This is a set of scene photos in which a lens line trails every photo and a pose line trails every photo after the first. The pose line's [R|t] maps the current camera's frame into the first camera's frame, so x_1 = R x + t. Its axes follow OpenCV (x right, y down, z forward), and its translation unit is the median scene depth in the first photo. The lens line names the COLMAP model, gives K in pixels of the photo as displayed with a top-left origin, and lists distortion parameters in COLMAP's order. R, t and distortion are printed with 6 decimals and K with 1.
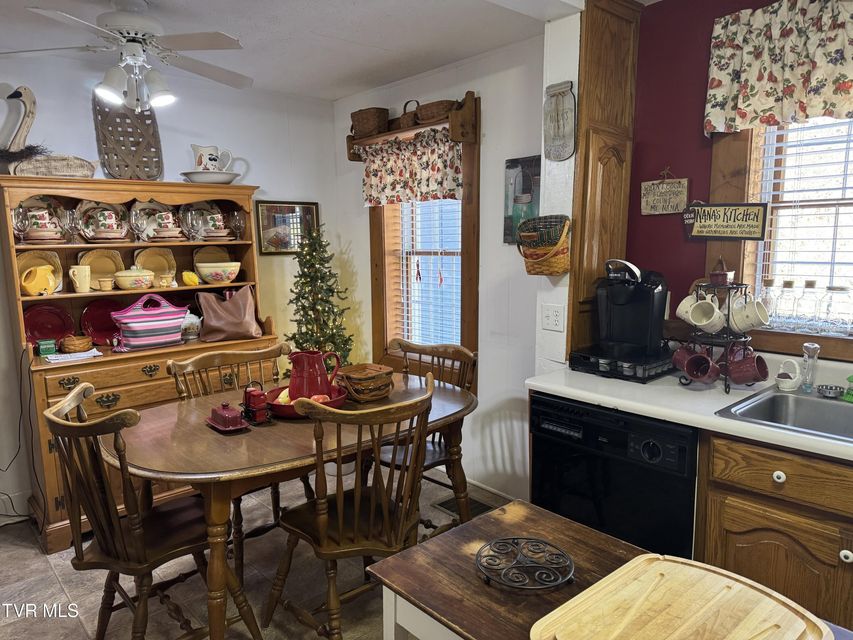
lens RADIAL K [[600.0, 0, 427.3], [0, 600.0, 325.9], [0, 0, 1]] dist [0.110047, -0.159682]
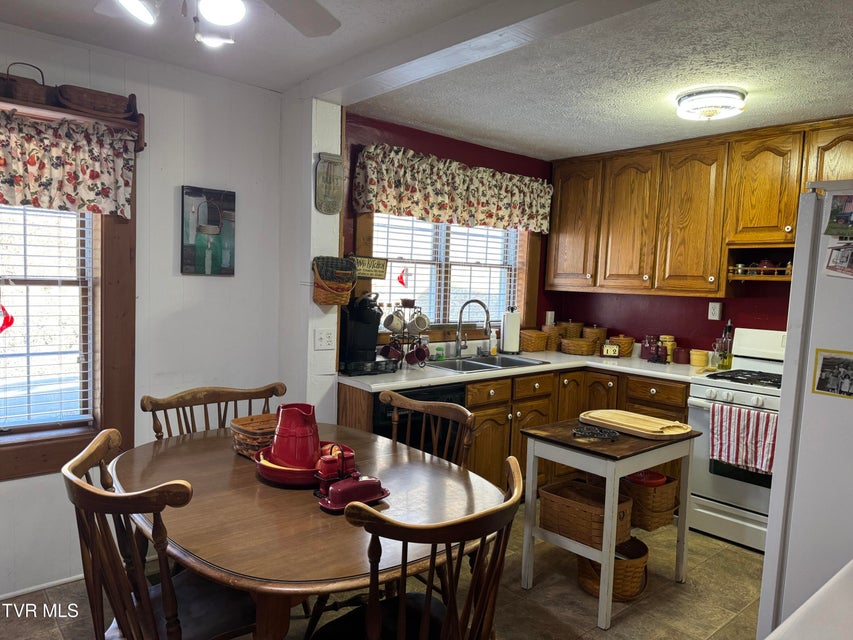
lens RADIAL K [[600.0, 0, 427.3], [0, 600.0, 325.9], [0, 0, 1]] dist [0.110047, -0.159682]
pose [[0.005015, -0.072553, 0.997352, -1.028958], [0.101397, 0.992261, 0.071672, -0.109940], [-0.994833, 0.100769, 0.012333, 0.793237]]
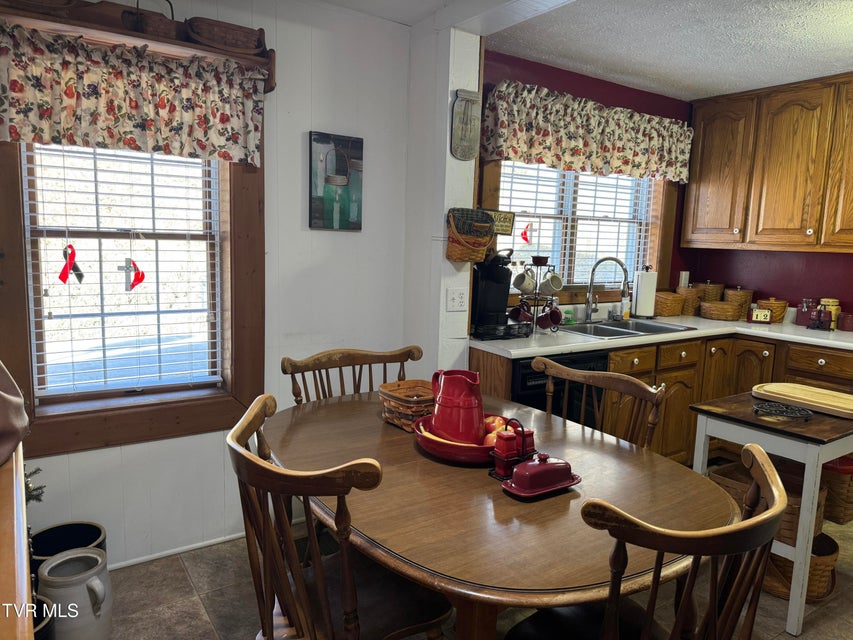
lens RADIAL K [[606.4, 0, 431.5], [0, 606.4, 321.6], [0, 0, 1]] dist [0.111479, -0.186732]
pose [[0.116200, -0.122563, 0.985635, -0.931616], [0.103404, 0.988457, 0.110723, -0.105685], [-0.987829, 0.089052, 0.127532, 0.928400]]
